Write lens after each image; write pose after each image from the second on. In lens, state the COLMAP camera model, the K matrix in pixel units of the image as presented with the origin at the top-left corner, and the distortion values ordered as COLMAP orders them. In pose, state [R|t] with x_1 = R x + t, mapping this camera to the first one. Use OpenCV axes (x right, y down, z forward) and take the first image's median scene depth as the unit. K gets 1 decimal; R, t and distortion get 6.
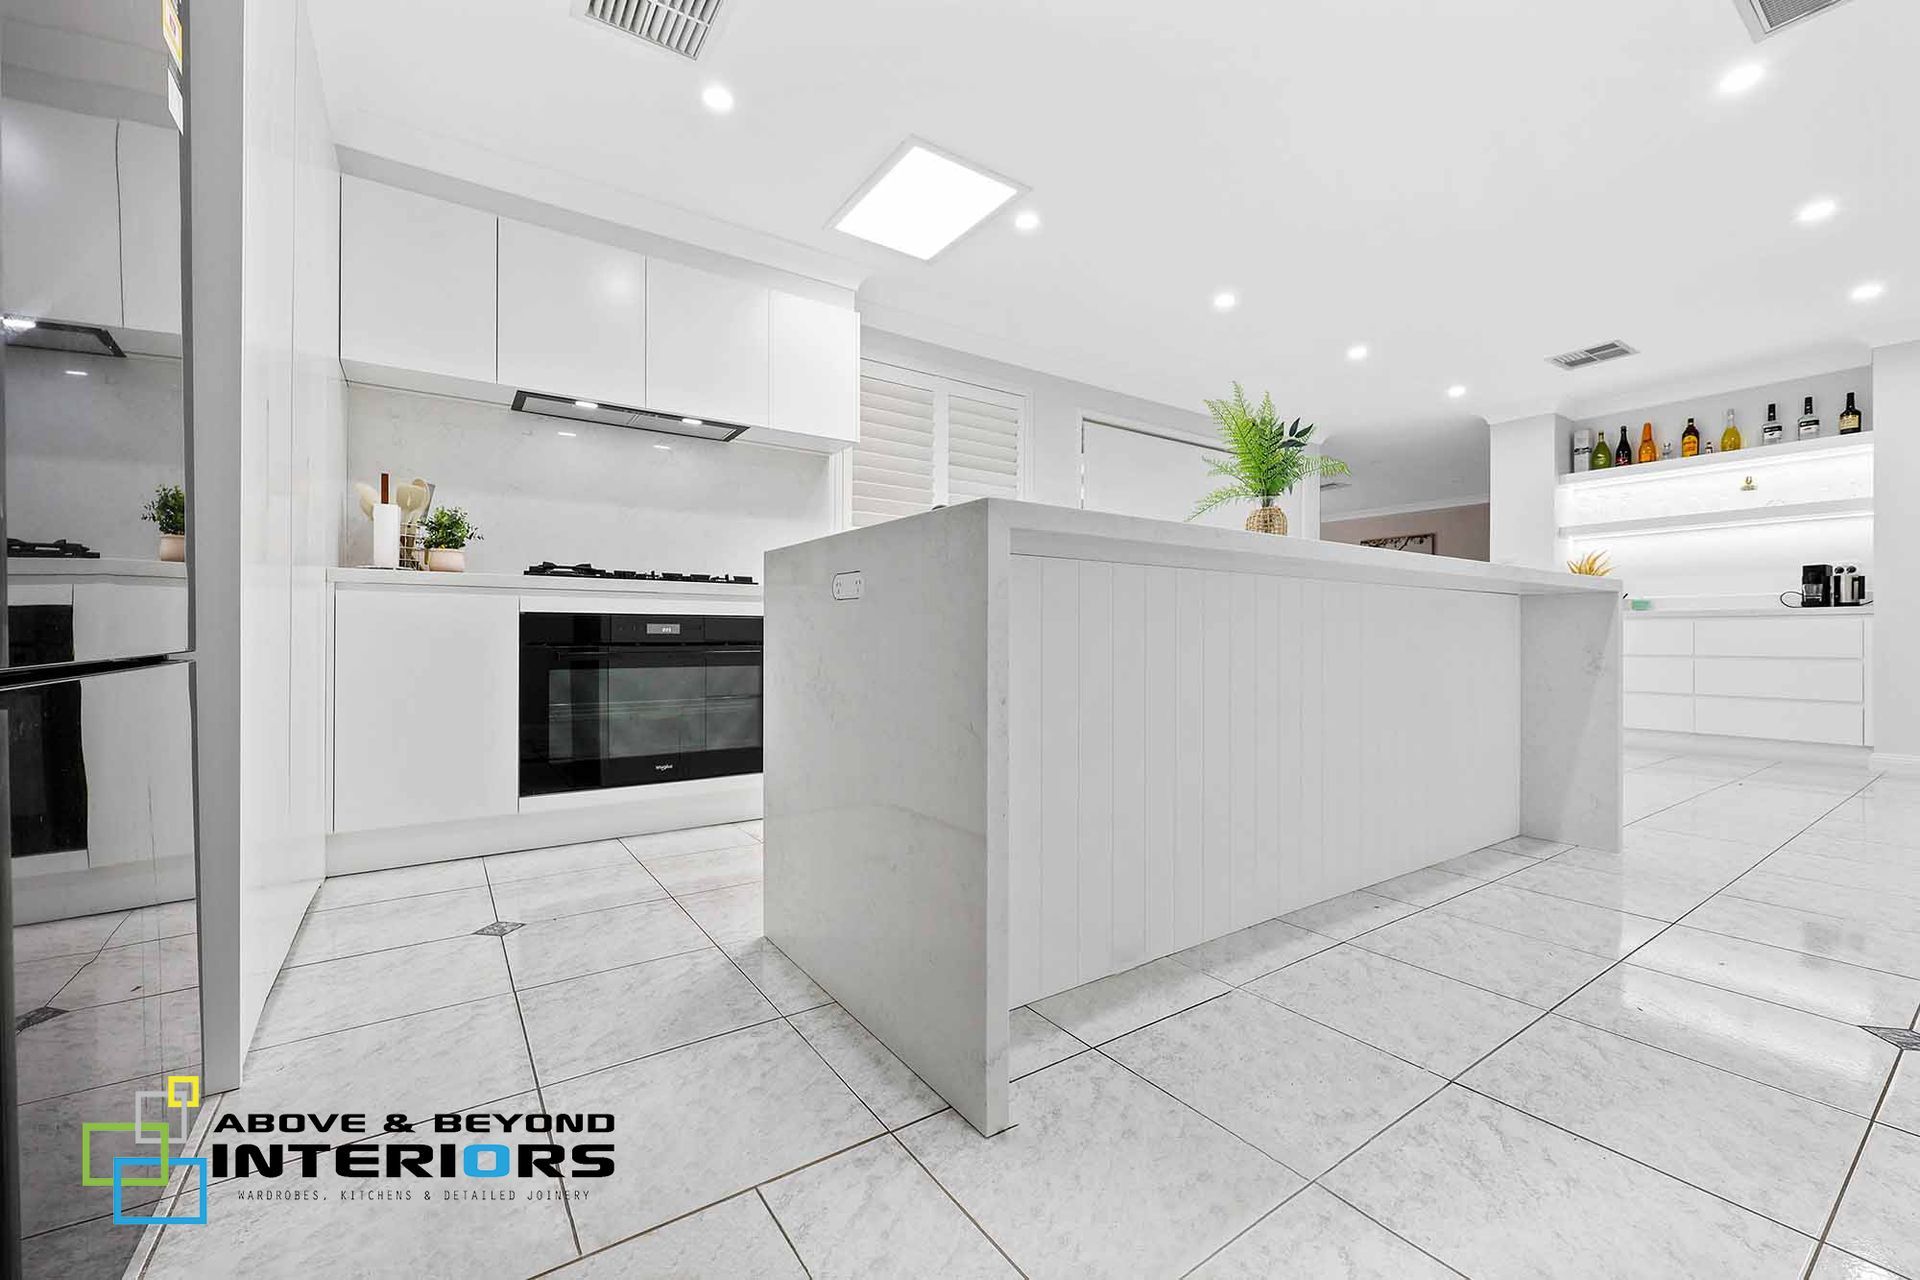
lens RADIAL K [[788.8, 0, 964.1], [0, 788.8, 642.7], [0, 0, 1]] dist [0.003770, -0.000291]
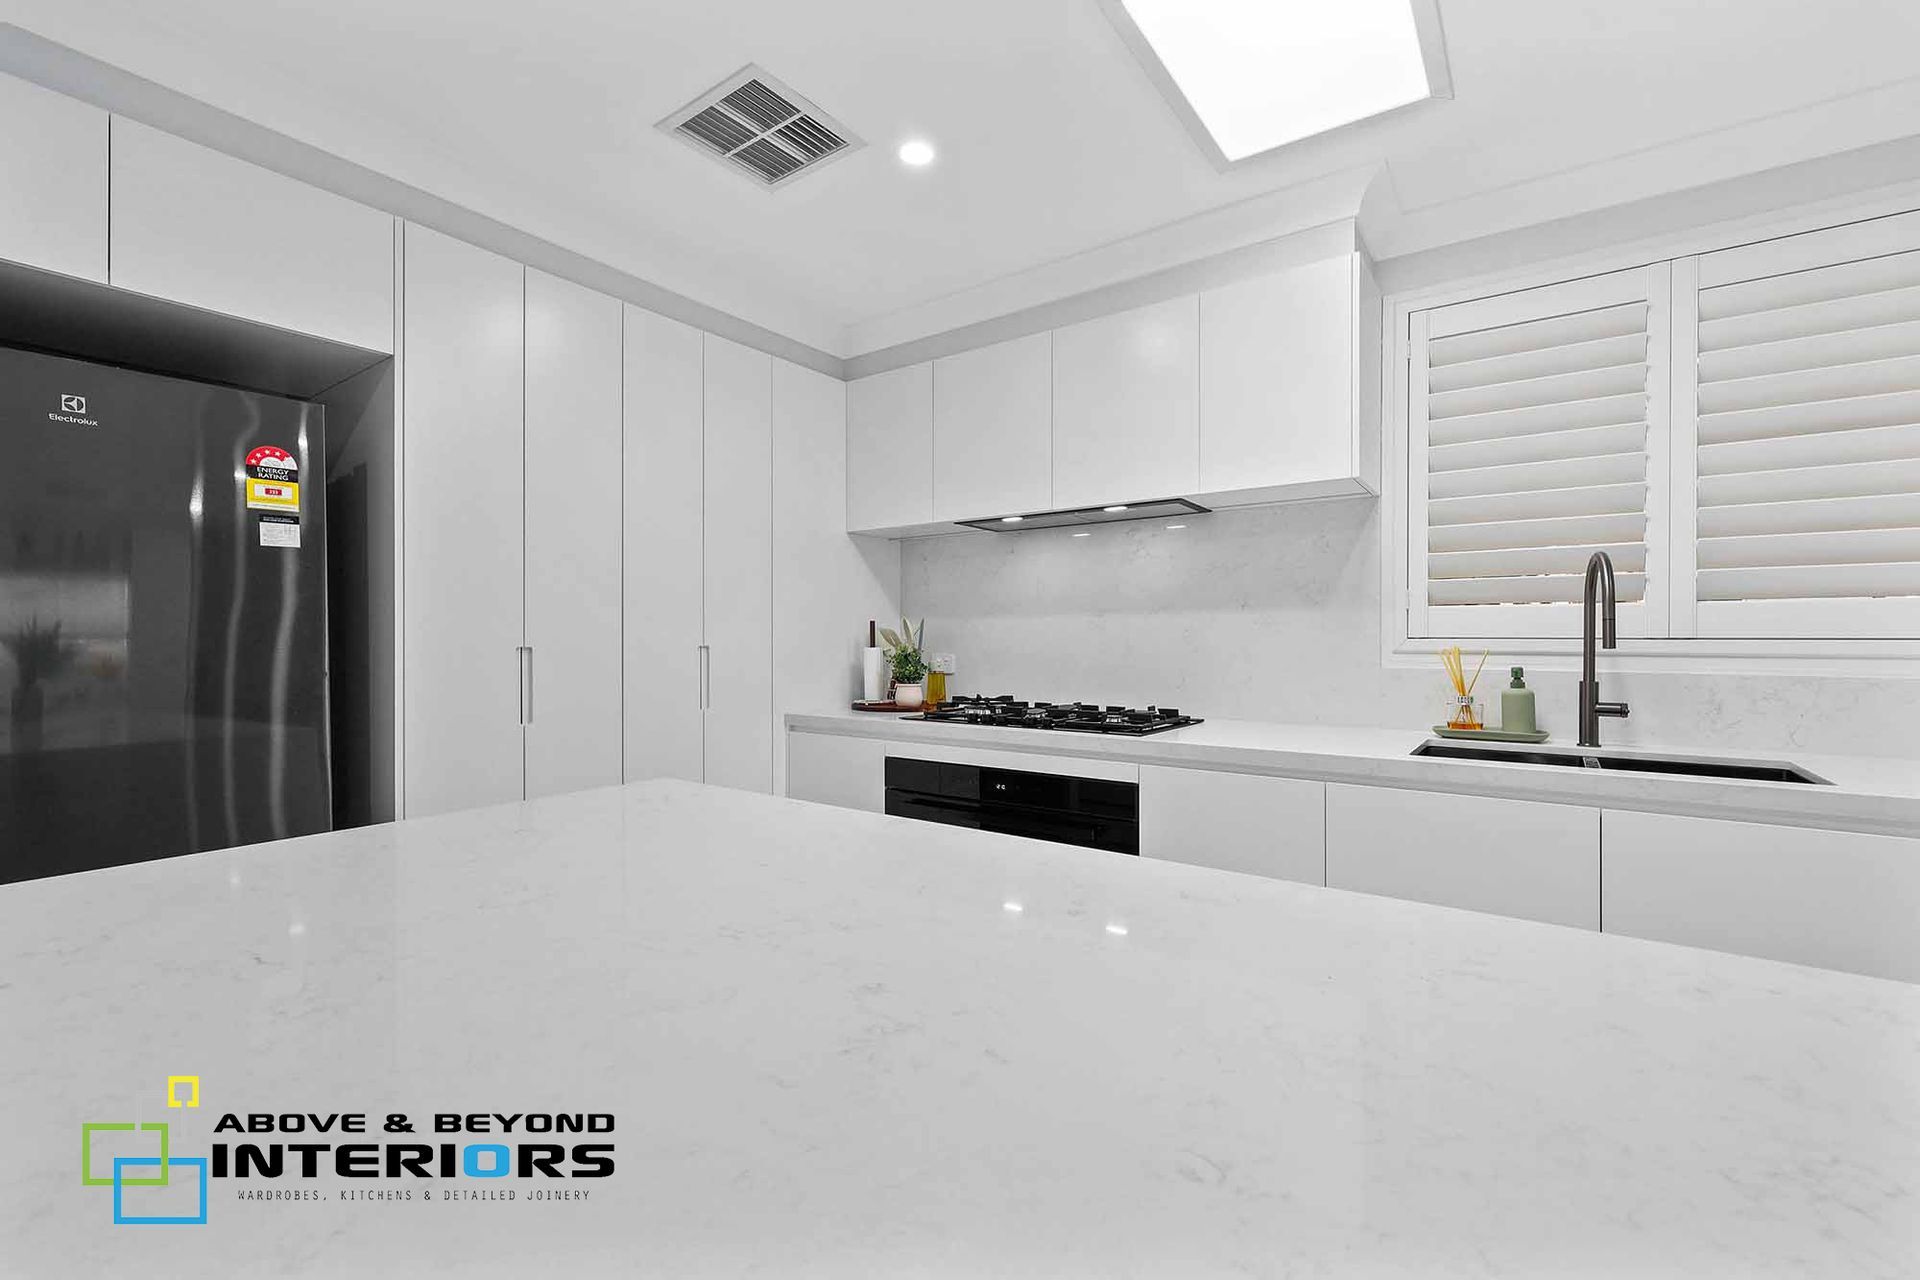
lens RADIAL K [[818.6, 0, 945.3], [0, 818.6, 639.0], [0, 0, 1]] dist [0.007010, -0.001818]
pose [[0.334346, -0.011459, -0.942381, 0.390944], [-0.001805, 0.999916, -0.012799, -0.151290], [0.942449, 0.005980, 0.334298, 0.615378]]
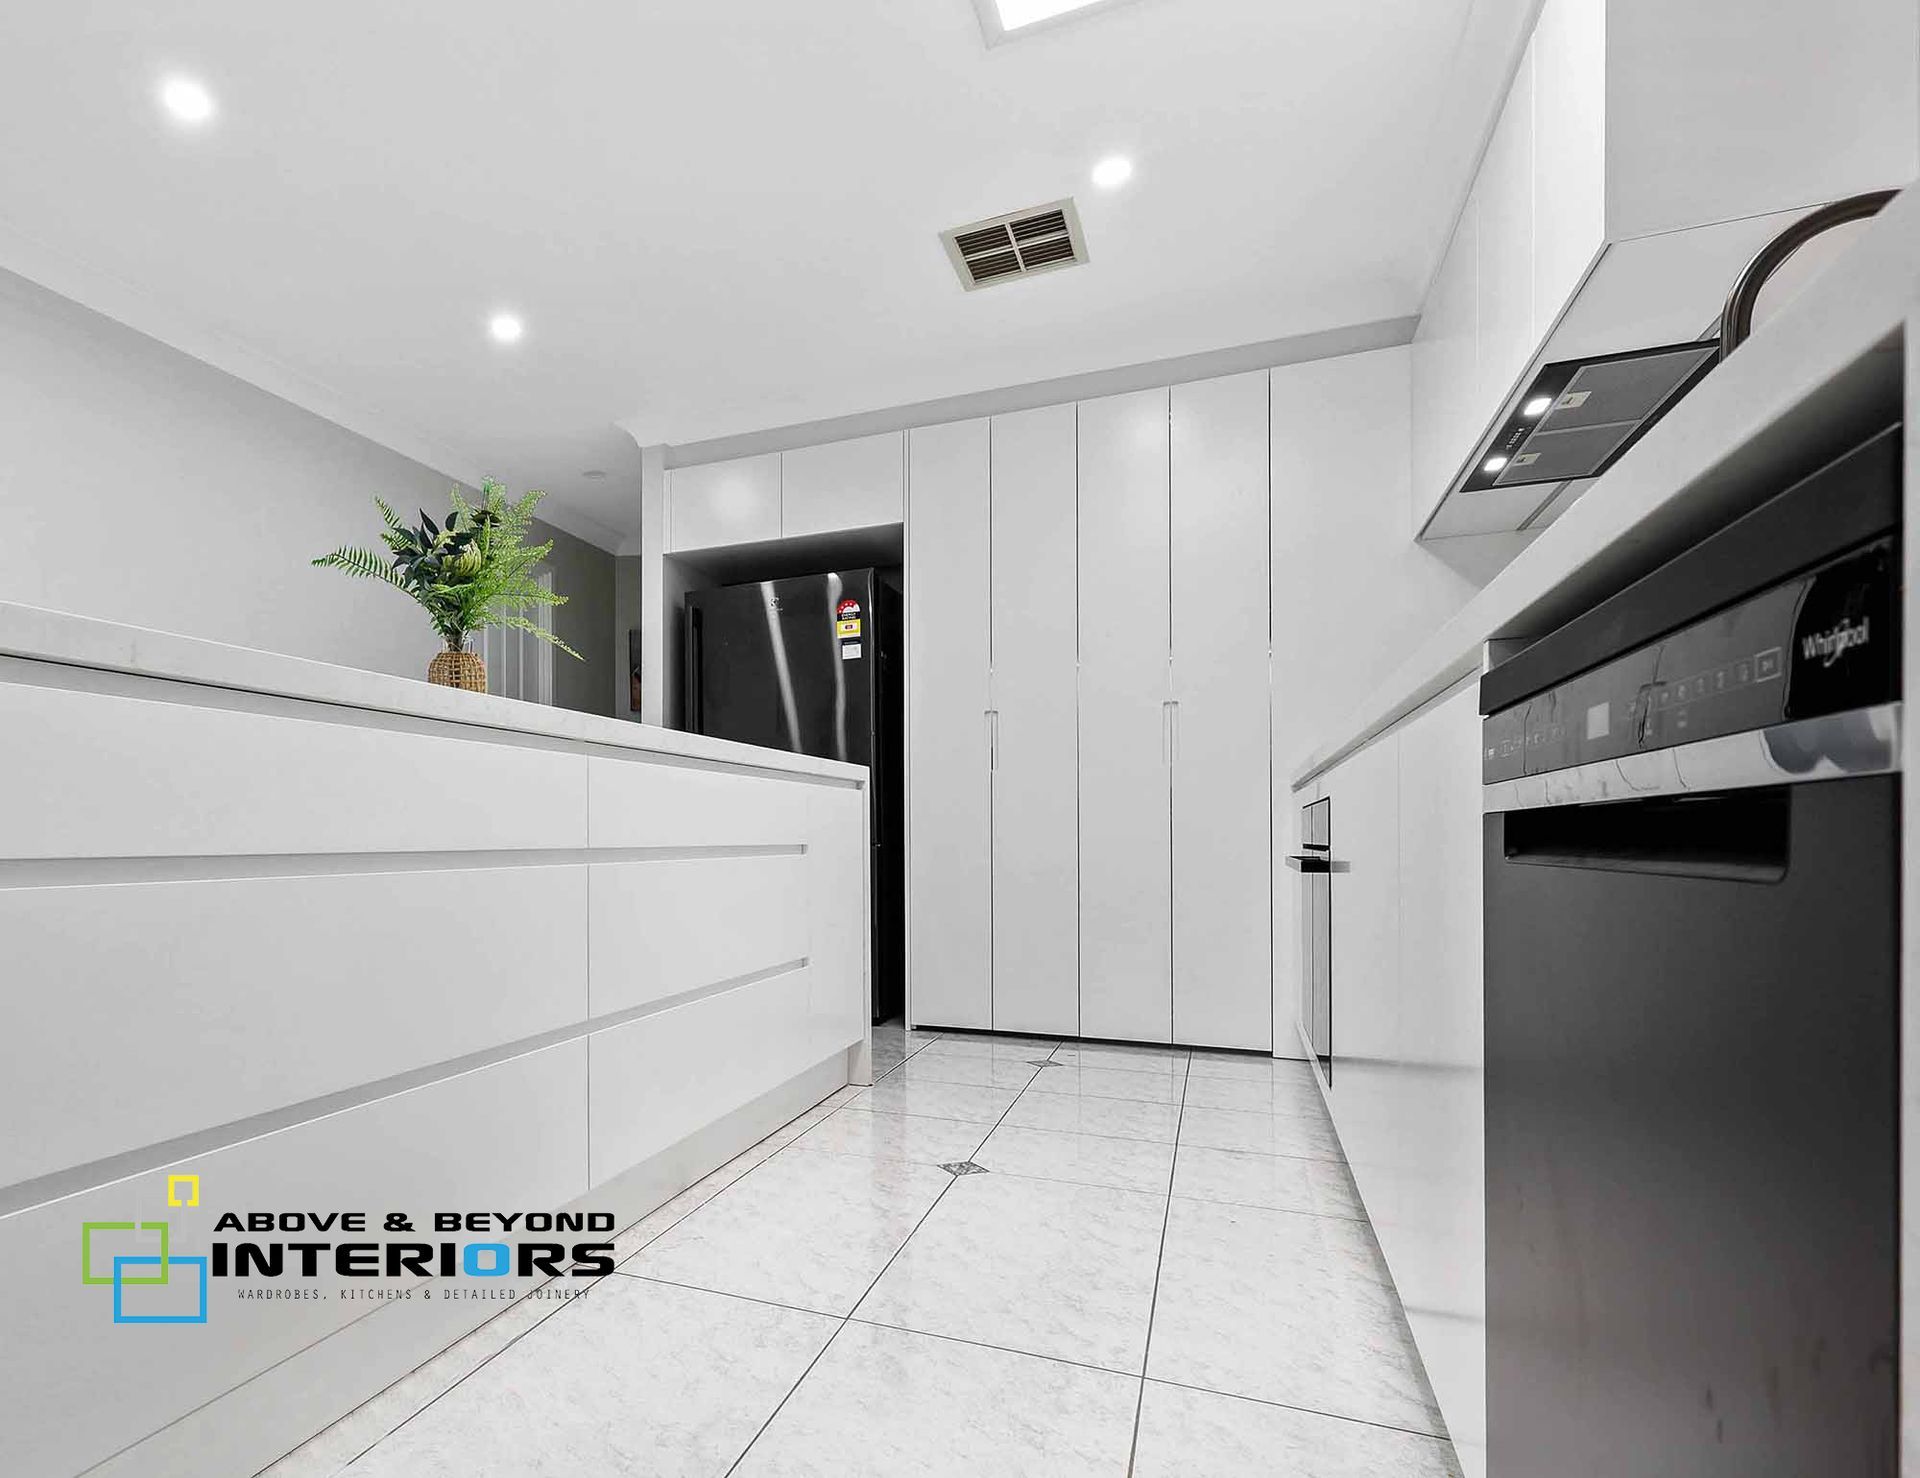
lens RADIAL K [[1046.0, 0, 703.2], [0, 1046.0, 829.9], [0, 0, 1]] dist [-0.002600, 0.002934]
pose [[-0.864269, -0.006741, -0.502985, 0.479651], [-0.008812, 0.999960, 0.001740, -0.009481], [0.502953, 0.005936, -0.864293, 1.408186]]
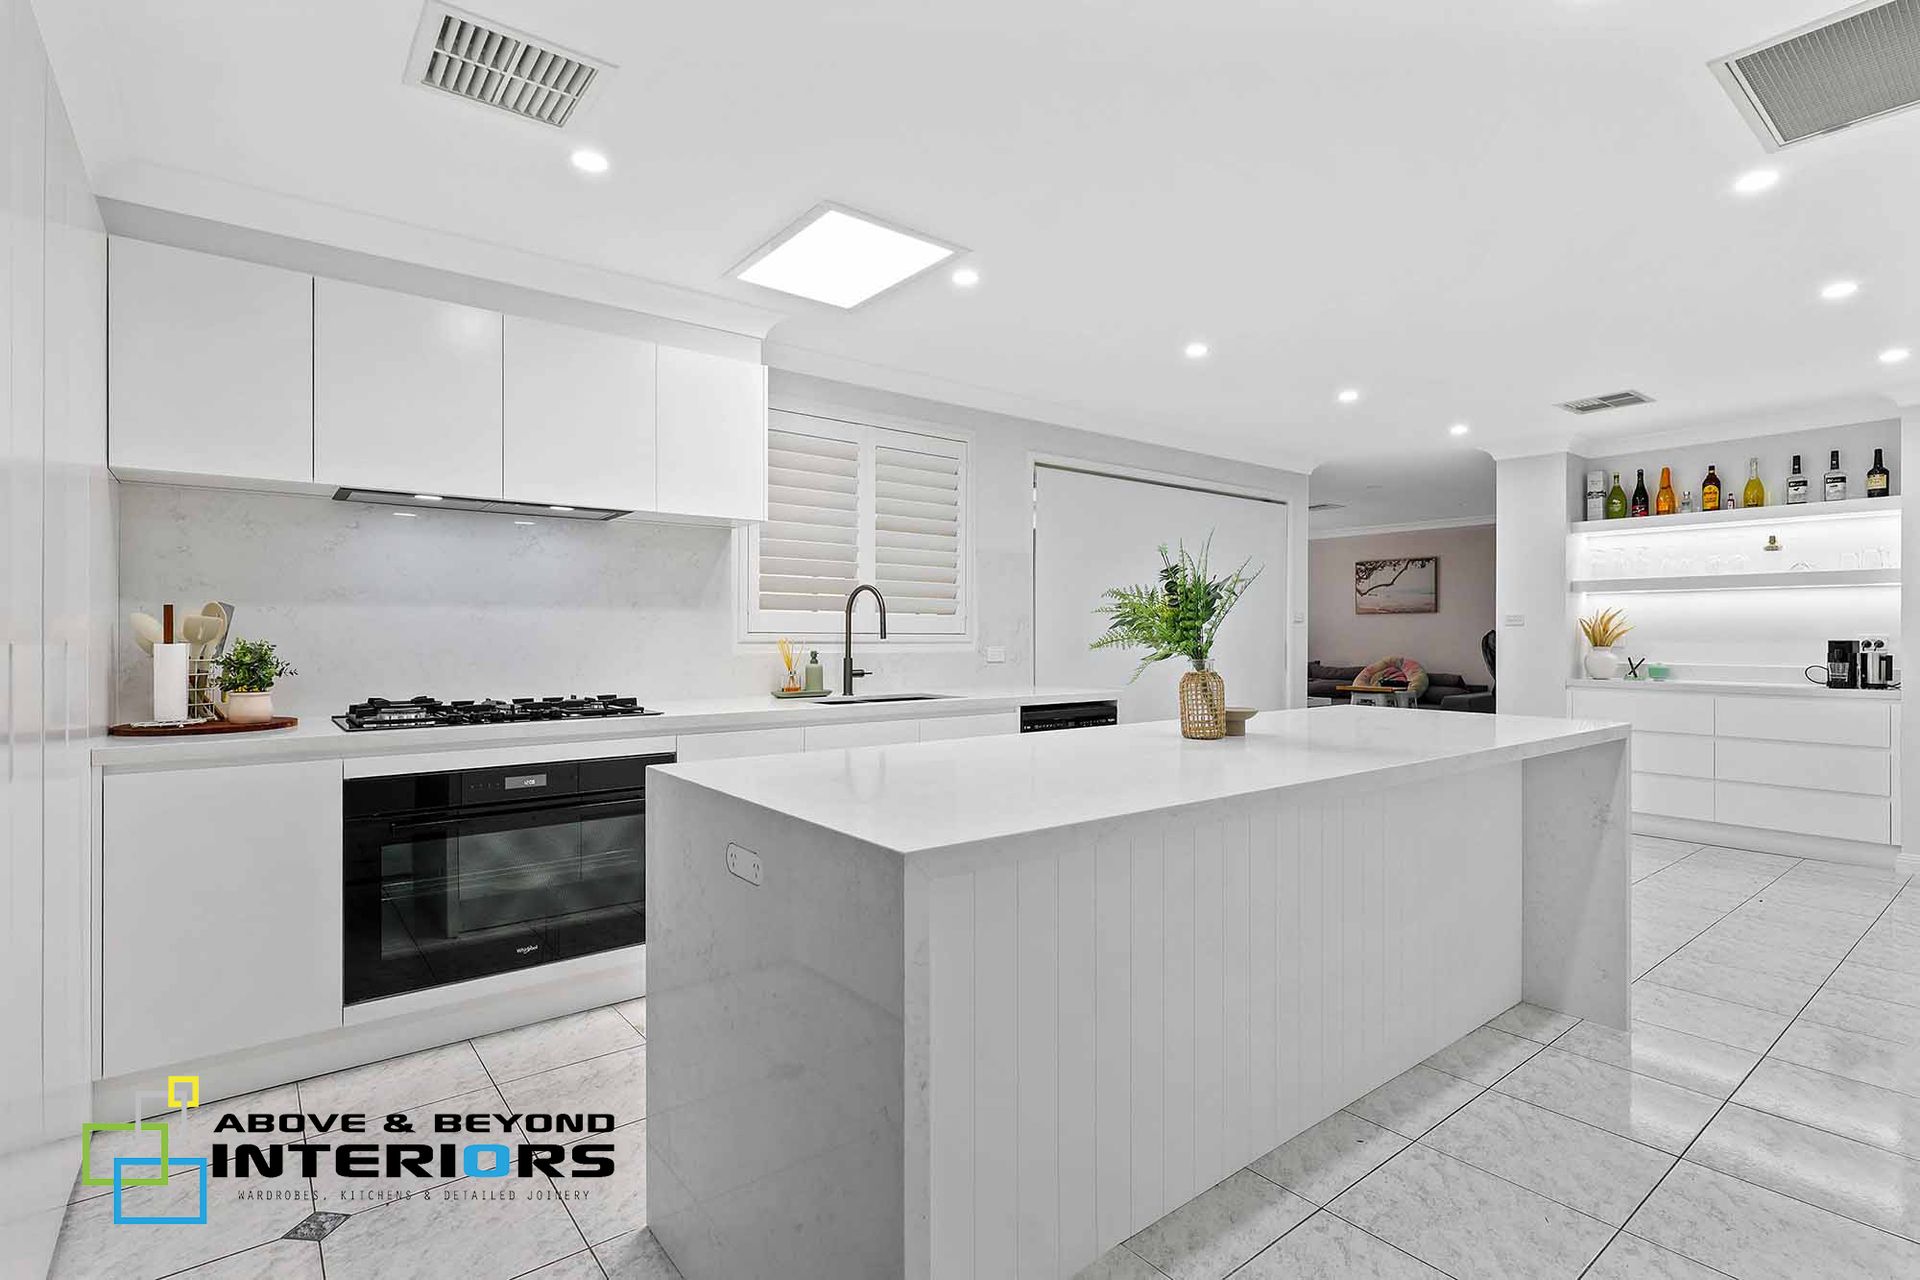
lens RADIAL K [[939.0, 0, 962.4], [0, 939.0, 637.5], [0, 0, 1]] dist [0.002324, 0.002145]
pose [[0.997902, -0.003131, 0.064668, 0.010612], [0.002817, 0.999984, 0.004954, -0.161232], [-0.064683, -0.004761, 0.997895, -0.008106]]
